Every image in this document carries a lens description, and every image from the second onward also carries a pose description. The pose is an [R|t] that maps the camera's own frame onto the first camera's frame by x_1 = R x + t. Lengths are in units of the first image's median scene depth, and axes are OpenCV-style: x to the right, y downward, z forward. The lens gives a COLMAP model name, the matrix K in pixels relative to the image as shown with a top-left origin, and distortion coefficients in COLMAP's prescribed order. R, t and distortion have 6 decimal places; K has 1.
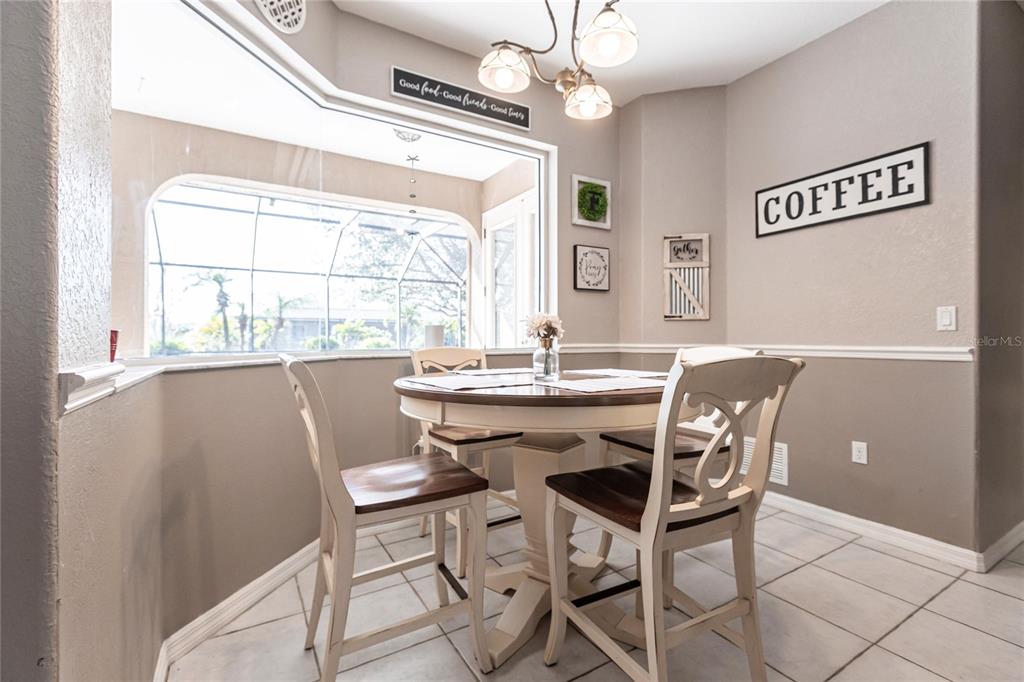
lens RADIAL K [[458.2, 0, 507.6], [0, 458.2, 338.4], [0, 0, 1]] dist [-0.000618, -0.002120]
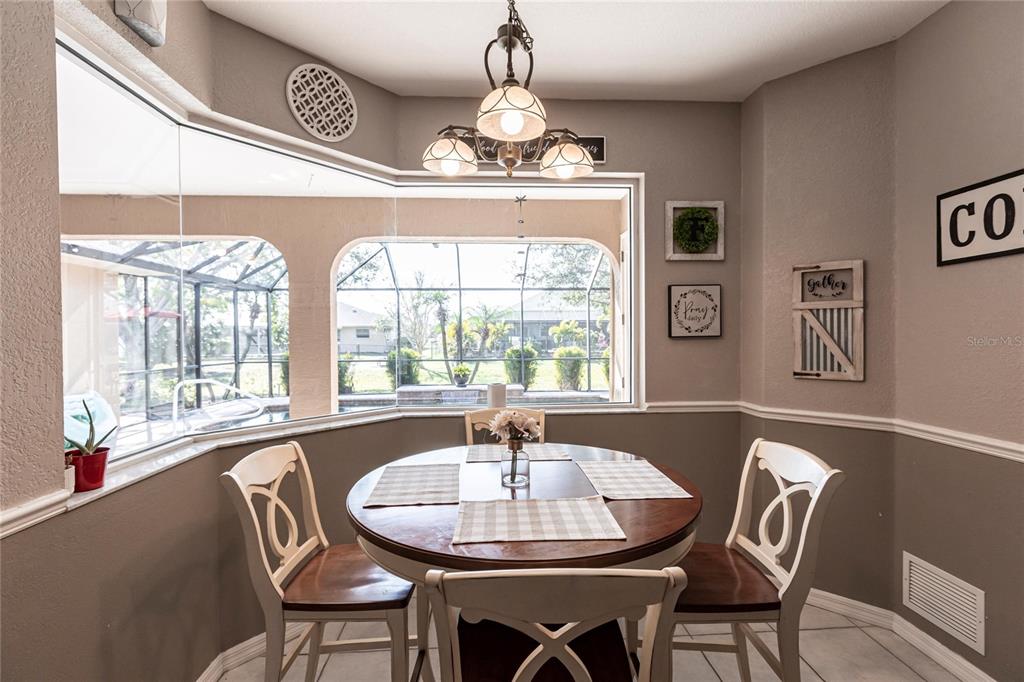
lens RADIAL K [[458.2, 0, 509.5], [0, 458.2, 340.1], [0, 0, 1]] dist [-0.000618, -0.002120]
pose [[0.883094, -0.000520, -0.469195, 0.284893], [0.008553, 0.999851, 0.014989, -0.118965], [0.469118, -0.017250, 0.882967, 0.117088]]
